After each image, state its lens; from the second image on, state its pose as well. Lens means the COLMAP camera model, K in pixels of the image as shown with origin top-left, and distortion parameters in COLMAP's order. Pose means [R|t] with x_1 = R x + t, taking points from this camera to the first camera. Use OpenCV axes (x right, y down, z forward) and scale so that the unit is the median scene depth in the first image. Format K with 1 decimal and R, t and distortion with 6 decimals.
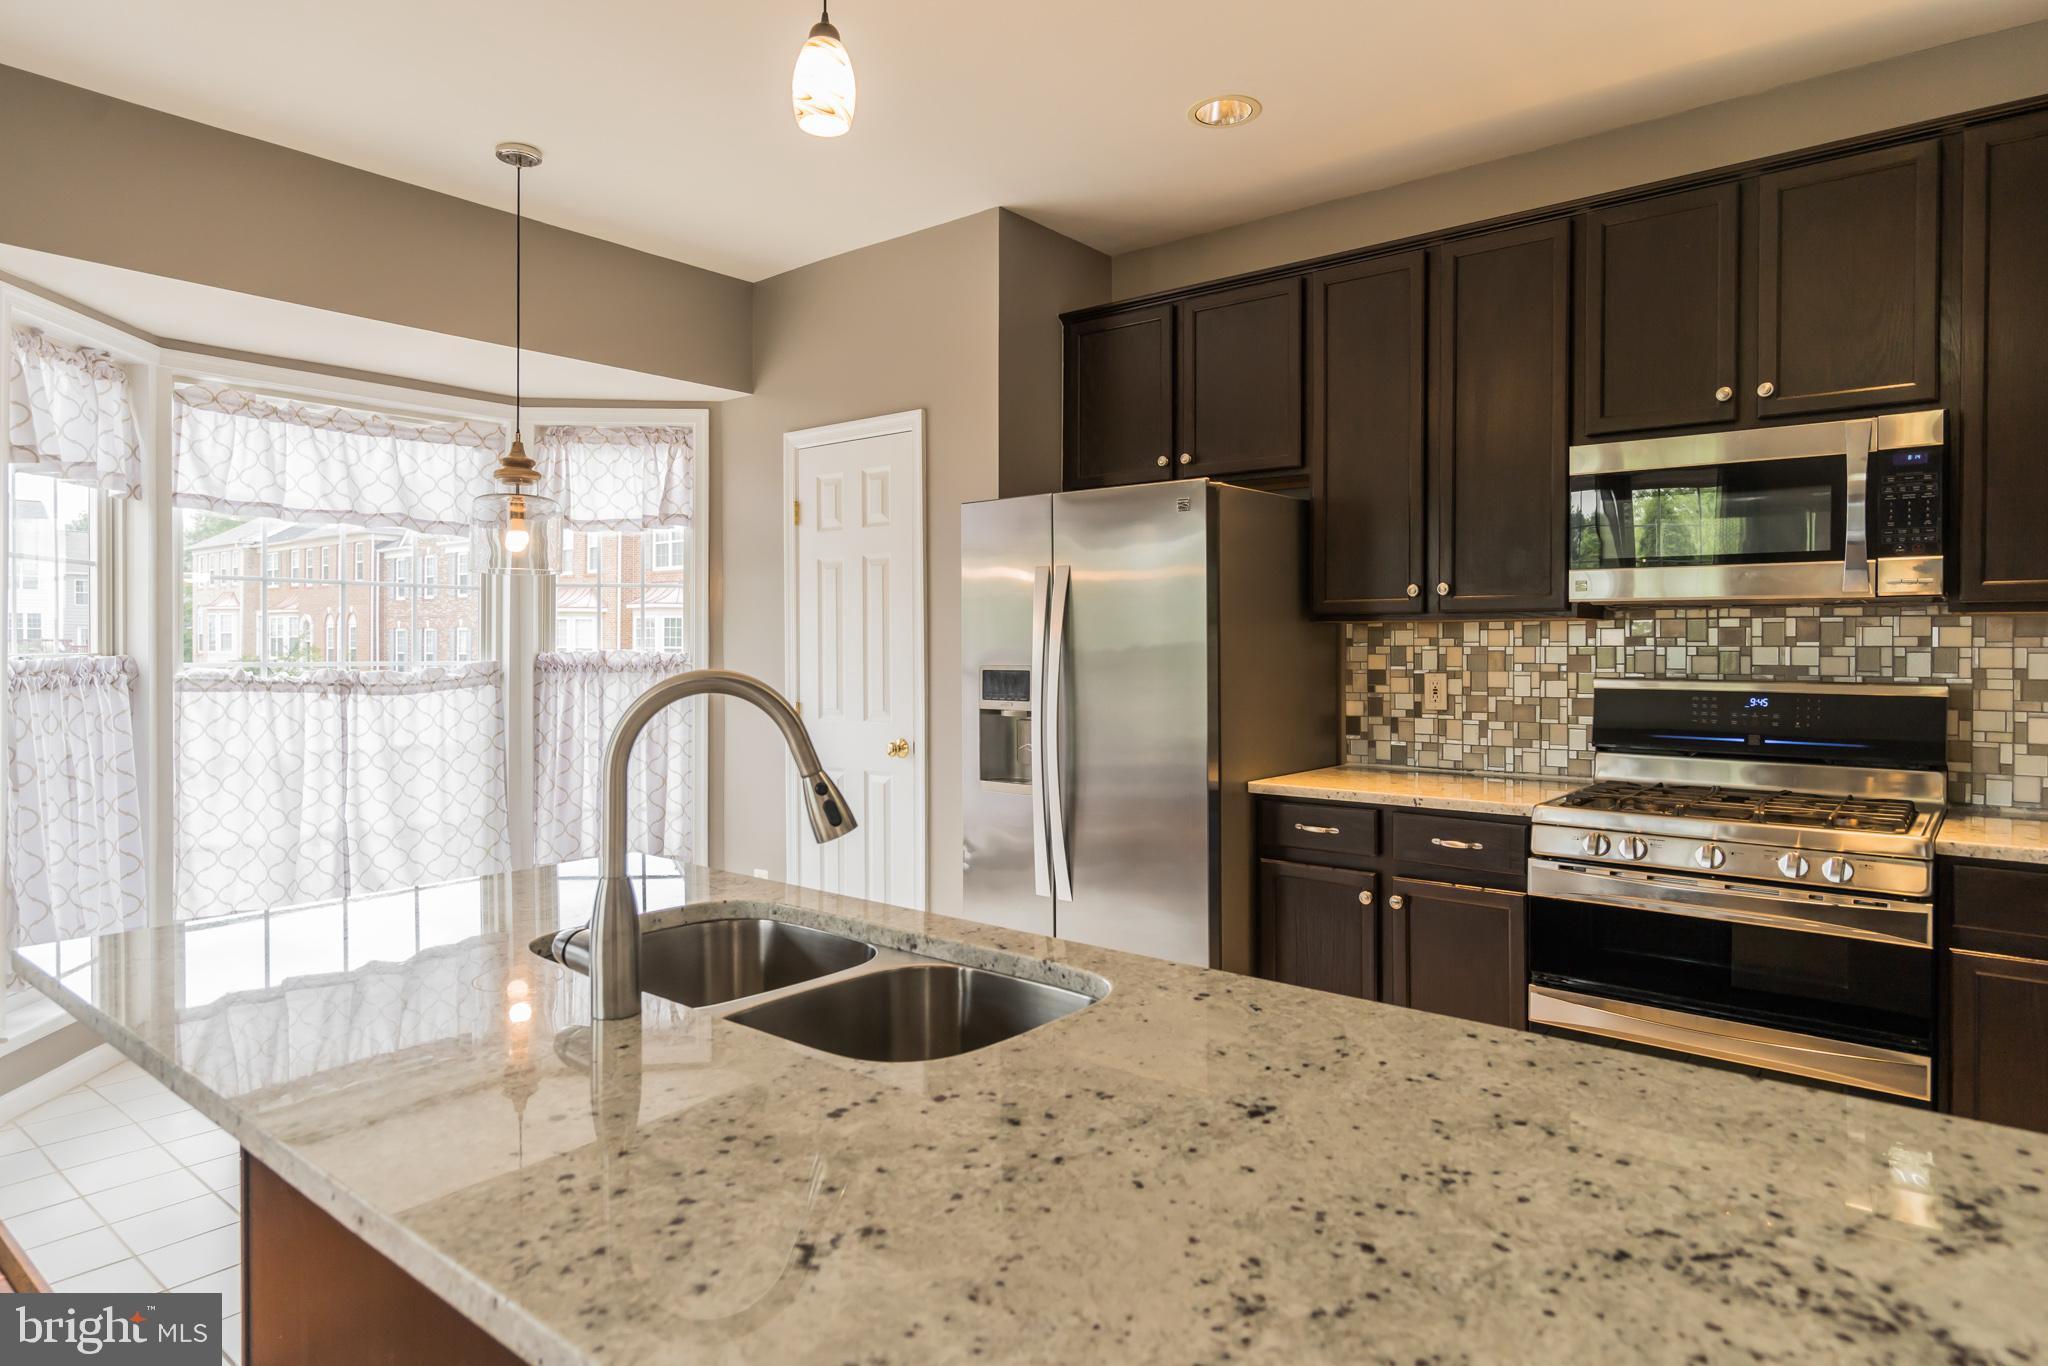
lens RADIAL K [[1203.2, 0, 1022.0], [0, 1203.2, 673.8], [0, 0, 1]] dist [0.001875, 0.000462]
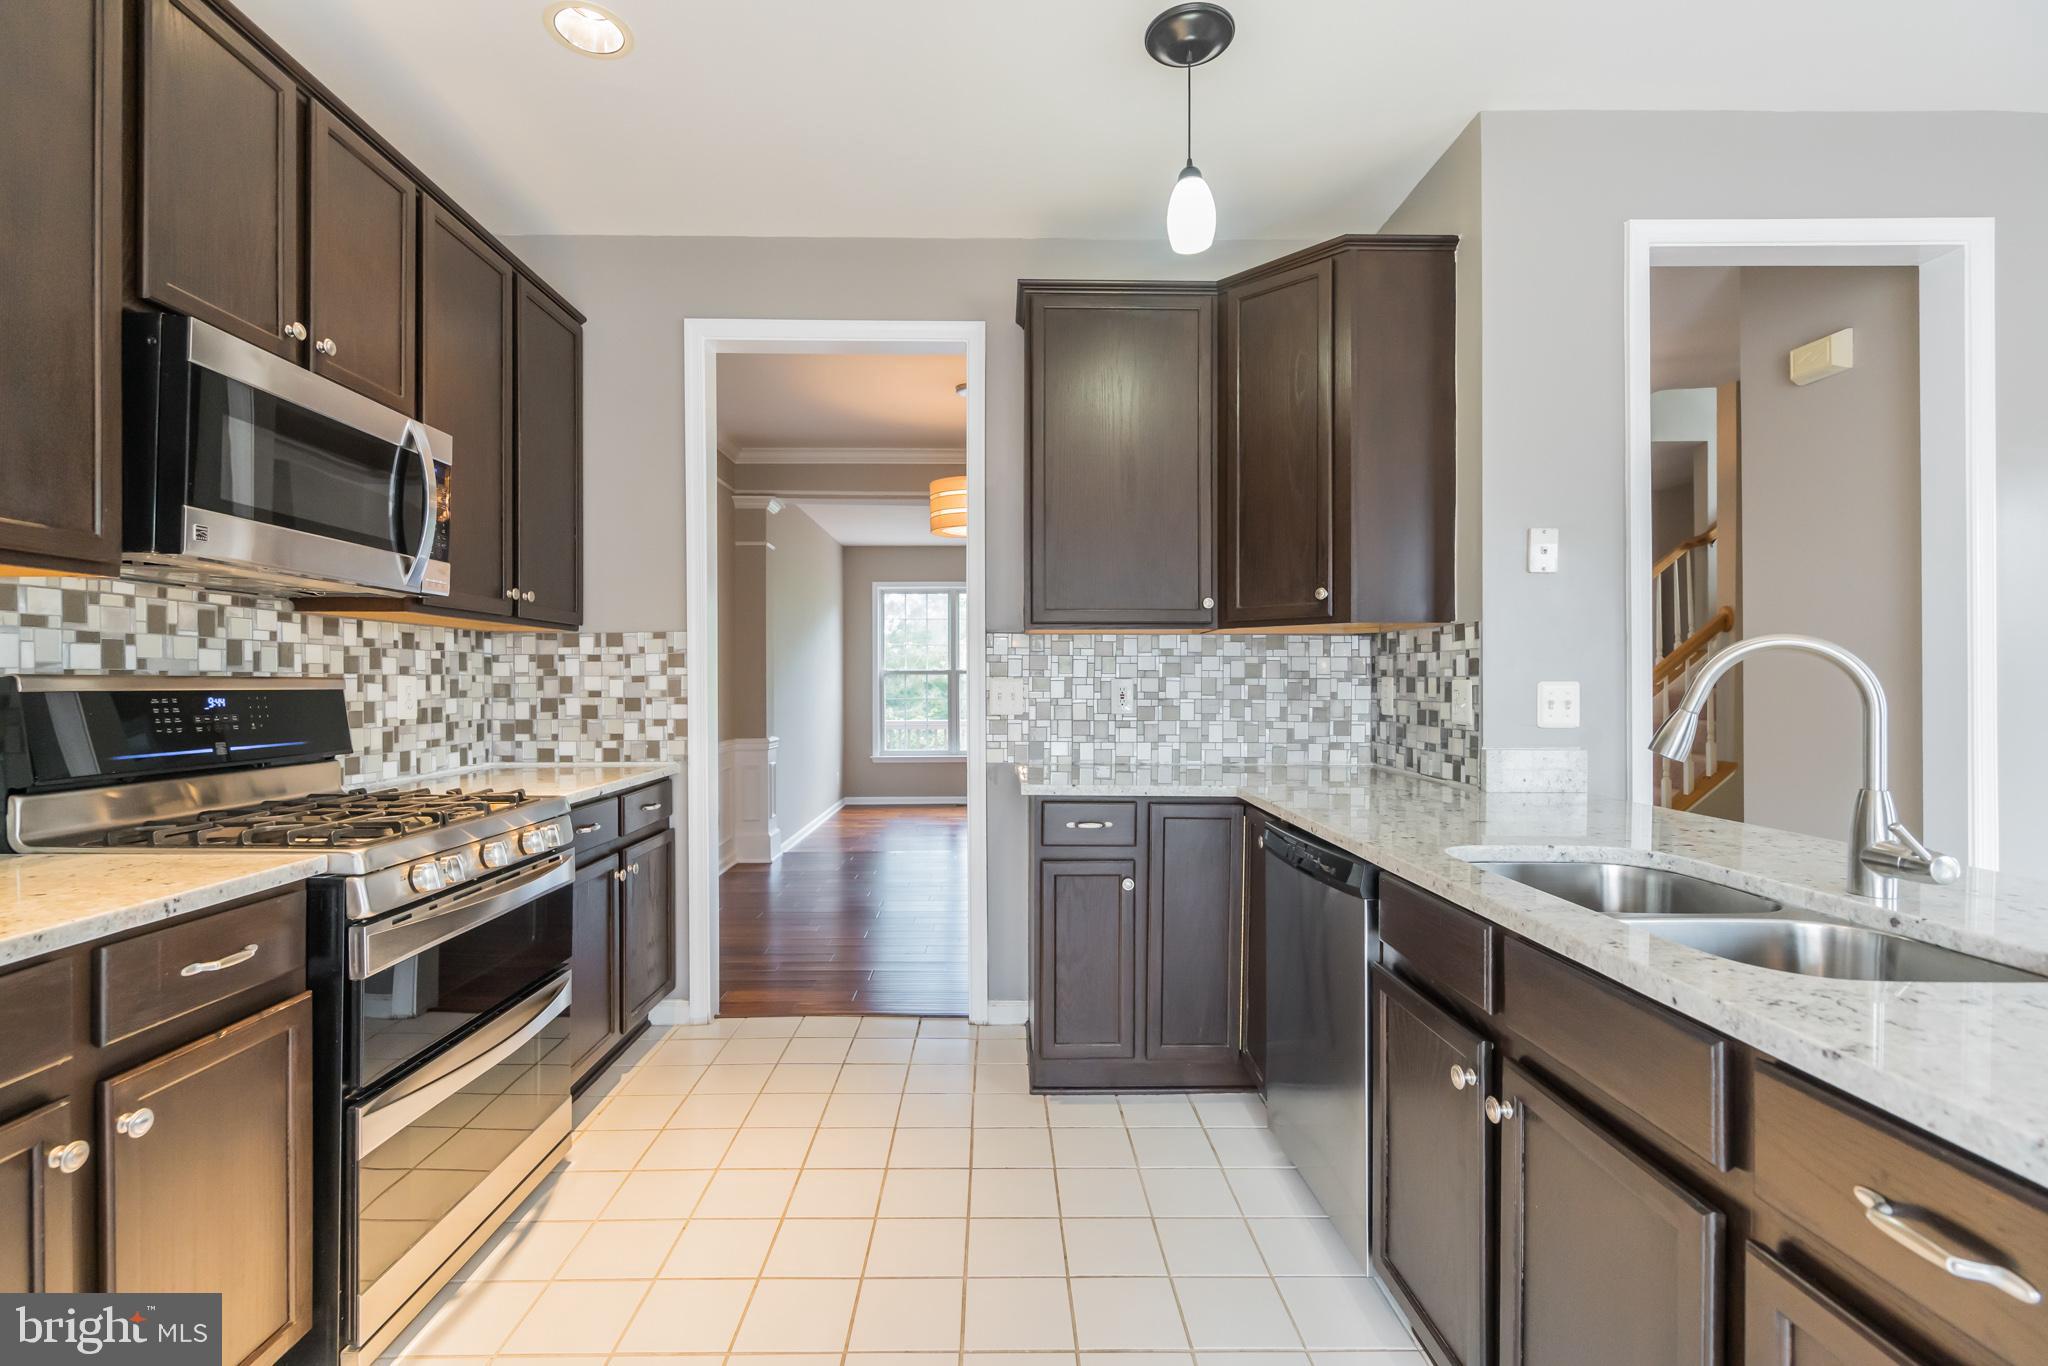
lens RADIAL K [[932.9, 0, 997.6], [0, 932.9, 678.4], [0, 0, 1]] dist [-0.001105, -0.000278]
pose [[-0.641063, 0.001136, 0.767487, -0.187836], [0.017487, 0.999761, 0.013127, 0.007104], [-0.767289, 0.021837, -0.640930, 0.864258]]
